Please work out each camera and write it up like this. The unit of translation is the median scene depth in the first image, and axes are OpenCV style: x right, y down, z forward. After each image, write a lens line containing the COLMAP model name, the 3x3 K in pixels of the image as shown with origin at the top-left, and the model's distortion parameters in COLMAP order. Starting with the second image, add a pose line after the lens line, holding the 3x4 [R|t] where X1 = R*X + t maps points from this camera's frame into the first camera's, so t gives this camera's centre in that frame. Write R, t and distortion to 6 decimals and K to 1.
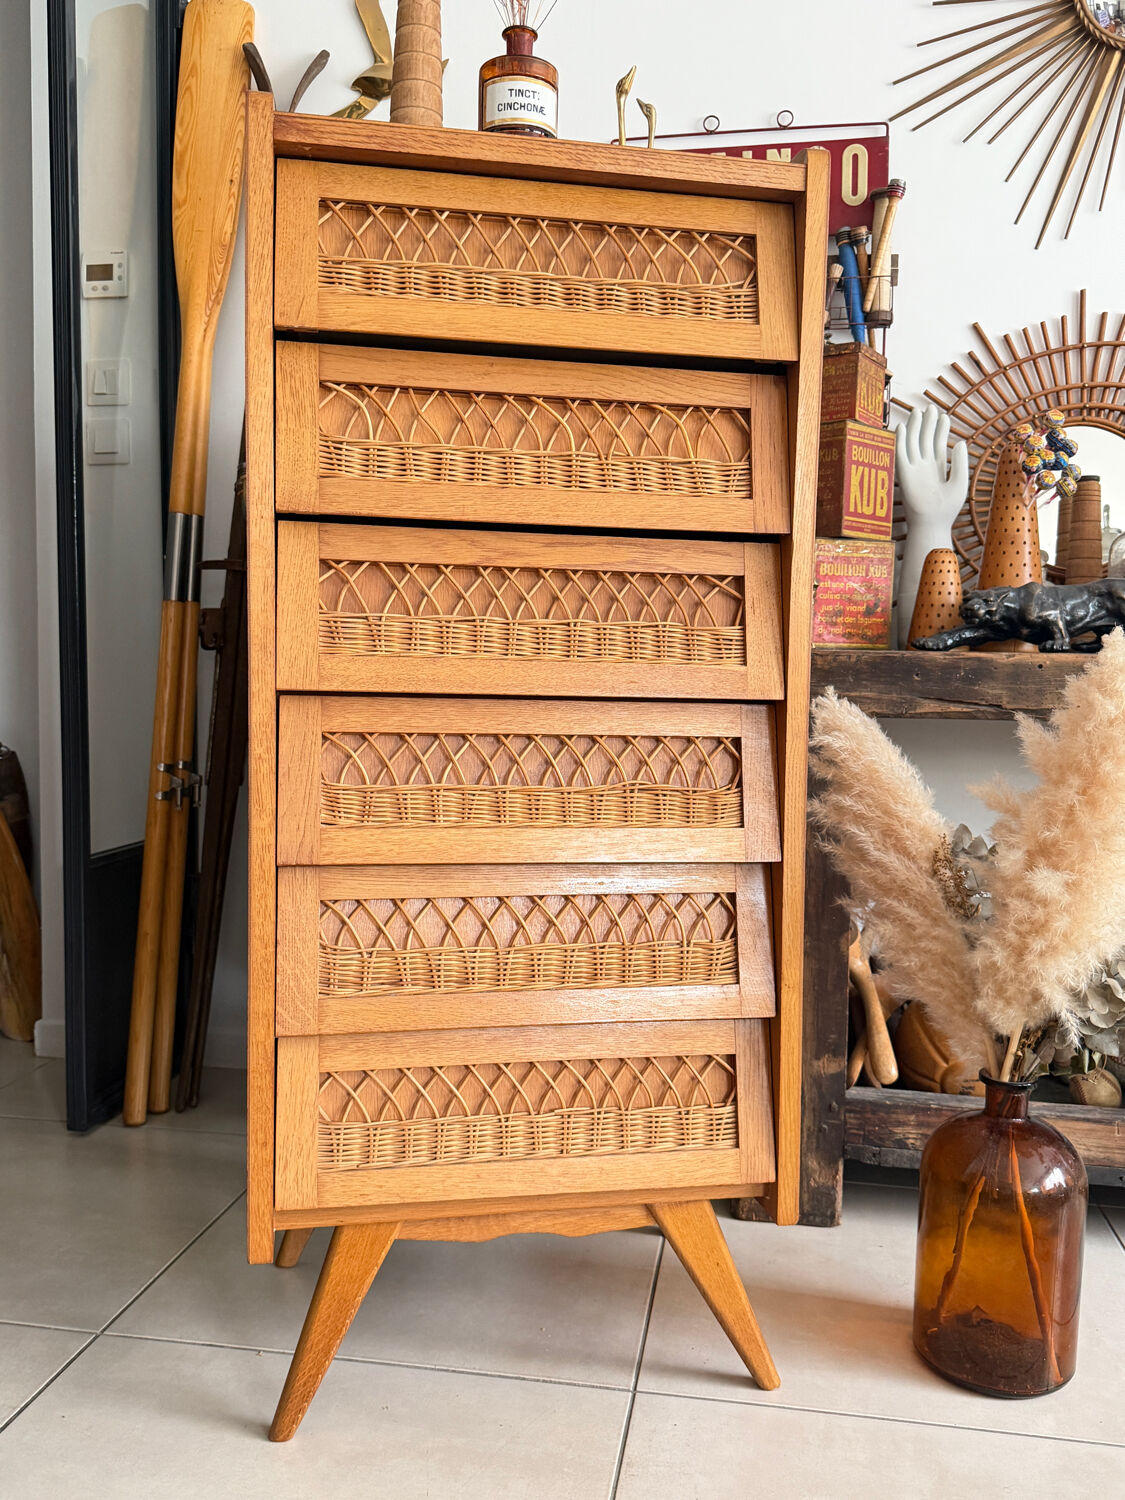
lens RADIAL K [[1251.4, 0, 569.5], [0, 1251.4, 753.1], [0, 0, 1]] dist [0.095412, -0.153666]
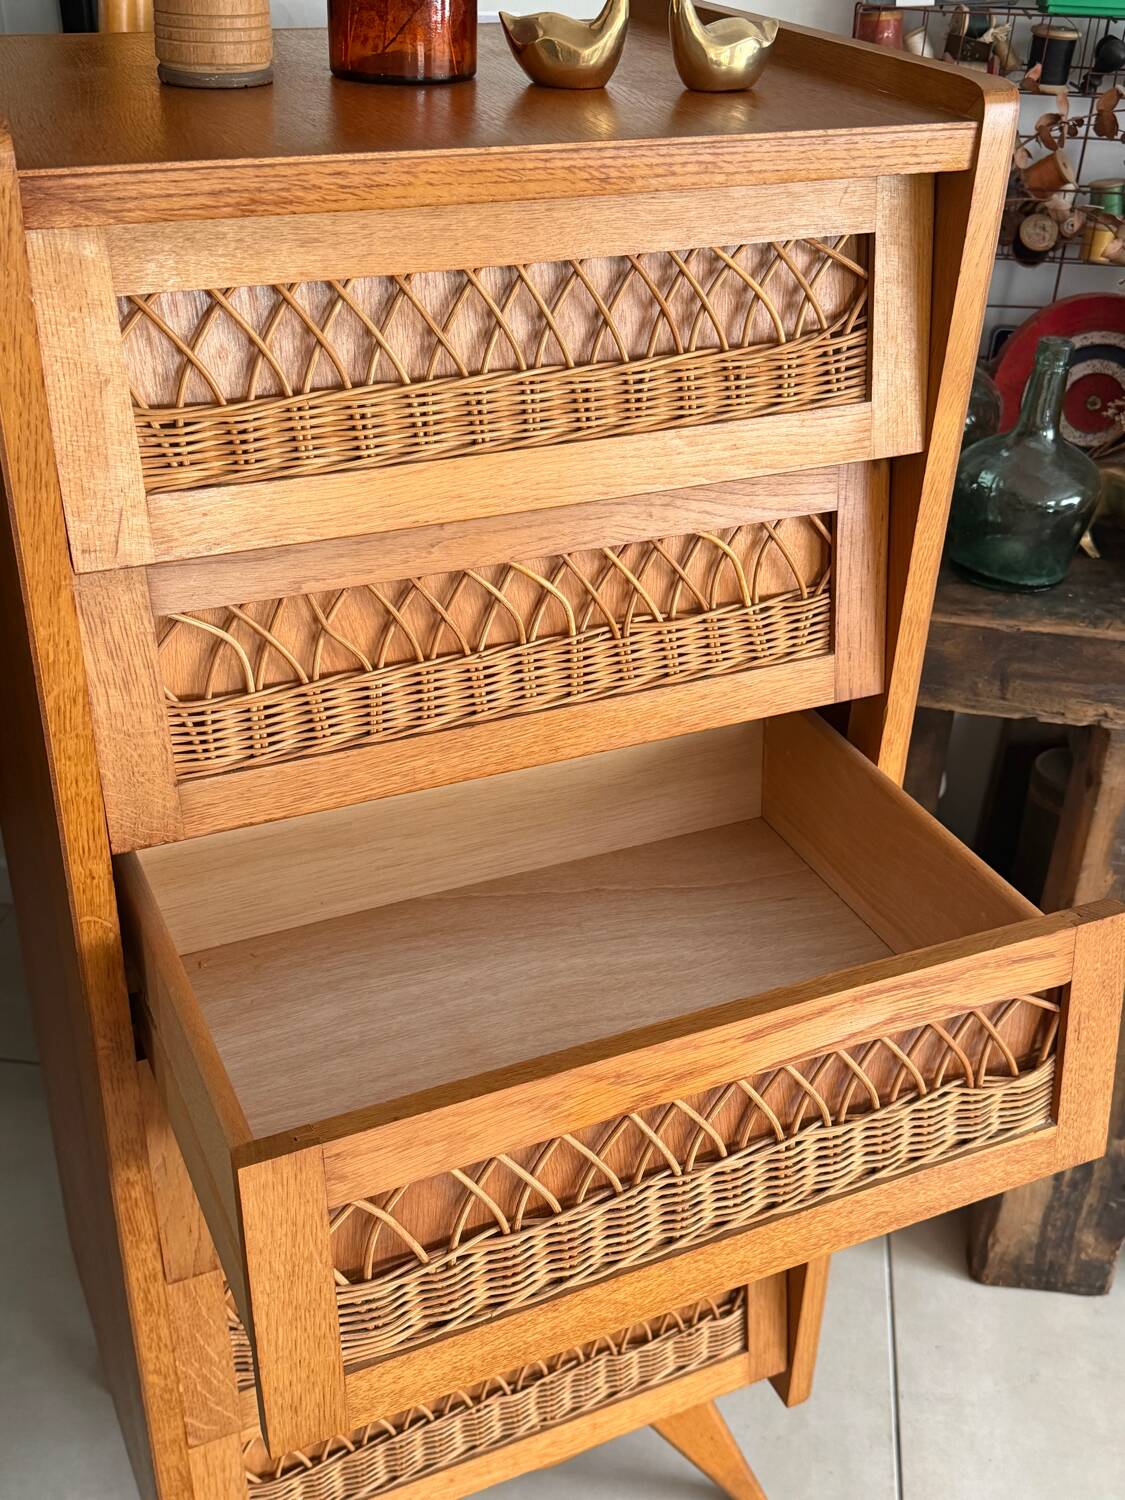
lens RADIAL K [[1623.9, 0, 561.0], [0, 1623.9, 753.3], [0, 0, 1]] dist [0.048600, 0.000000]
pose [[0.971492, -0.109245, 0.210400, -0.171253], [0.001999, 0.891241, 0.453526, -0.537015], [-0.237063, -0.440177, 0.866052, 0.293765]]
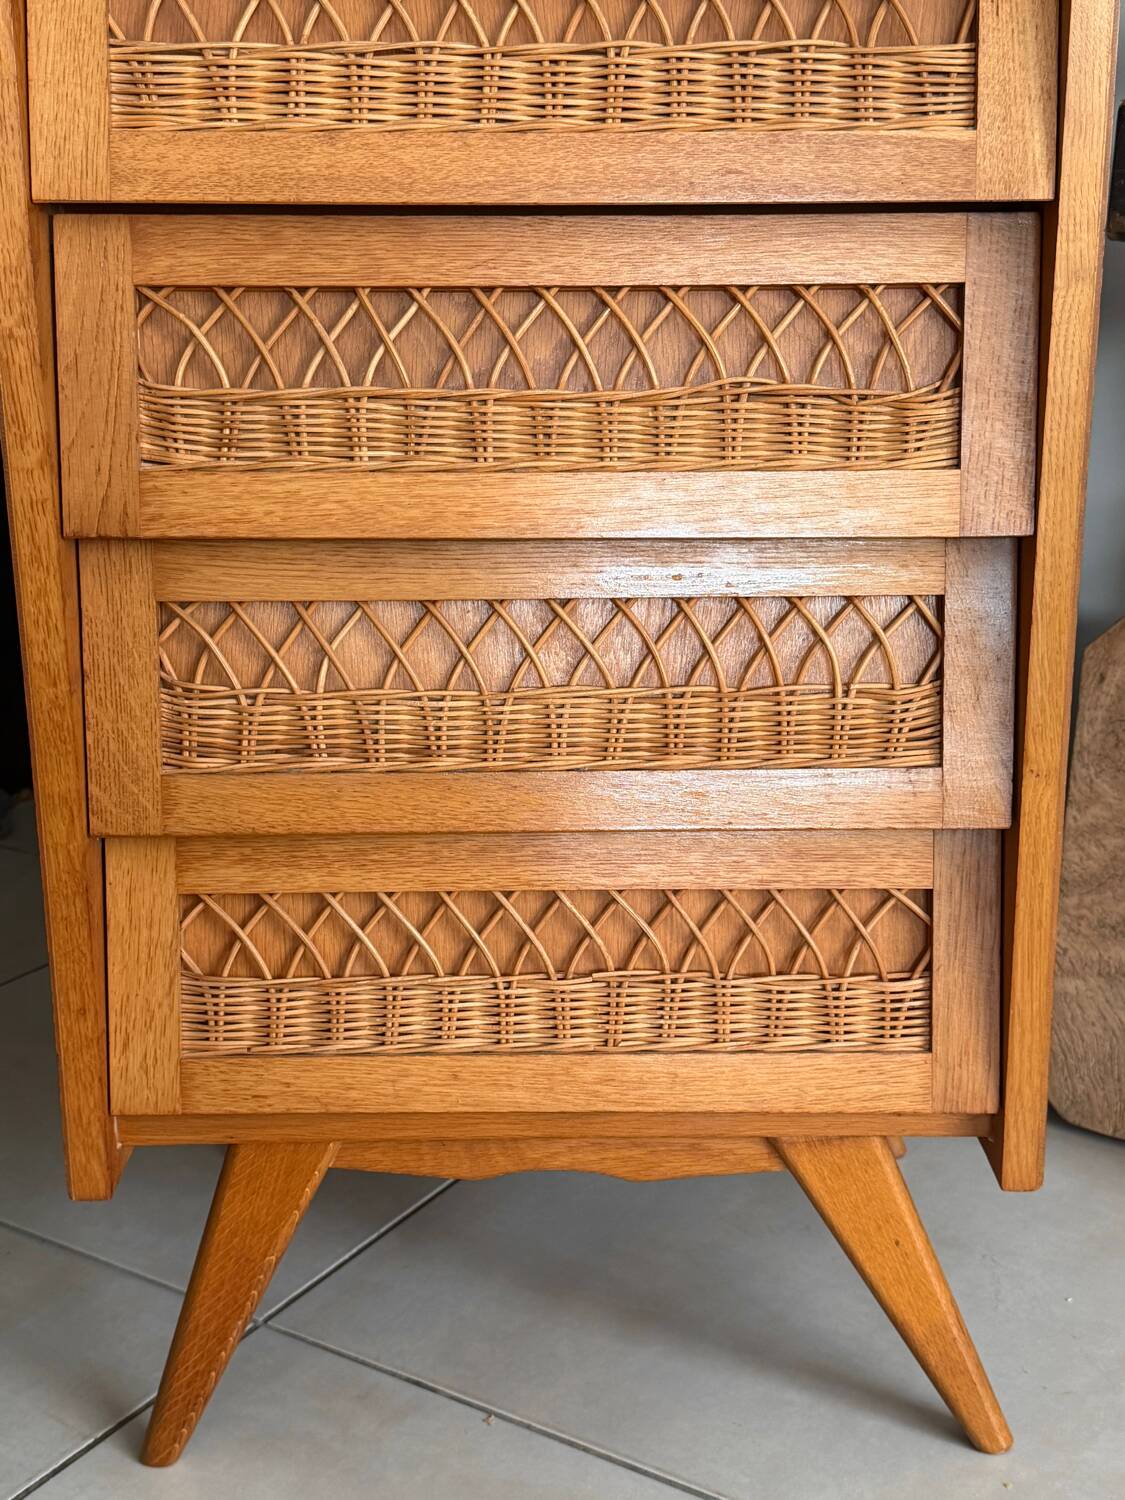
lens RADIAL K [[1950.3, 0, 556.1], [0, 1950.3, 759.7], [0, 0, 1]] dist [0.131849, 0.000000]
pose [[0.980851, 0.032223, -0.192074, 0.139175], [0.011348, 0.975086, 0.221536, -0.004238], [0.194427, -0.219474, 0.956049, 0.186121]]
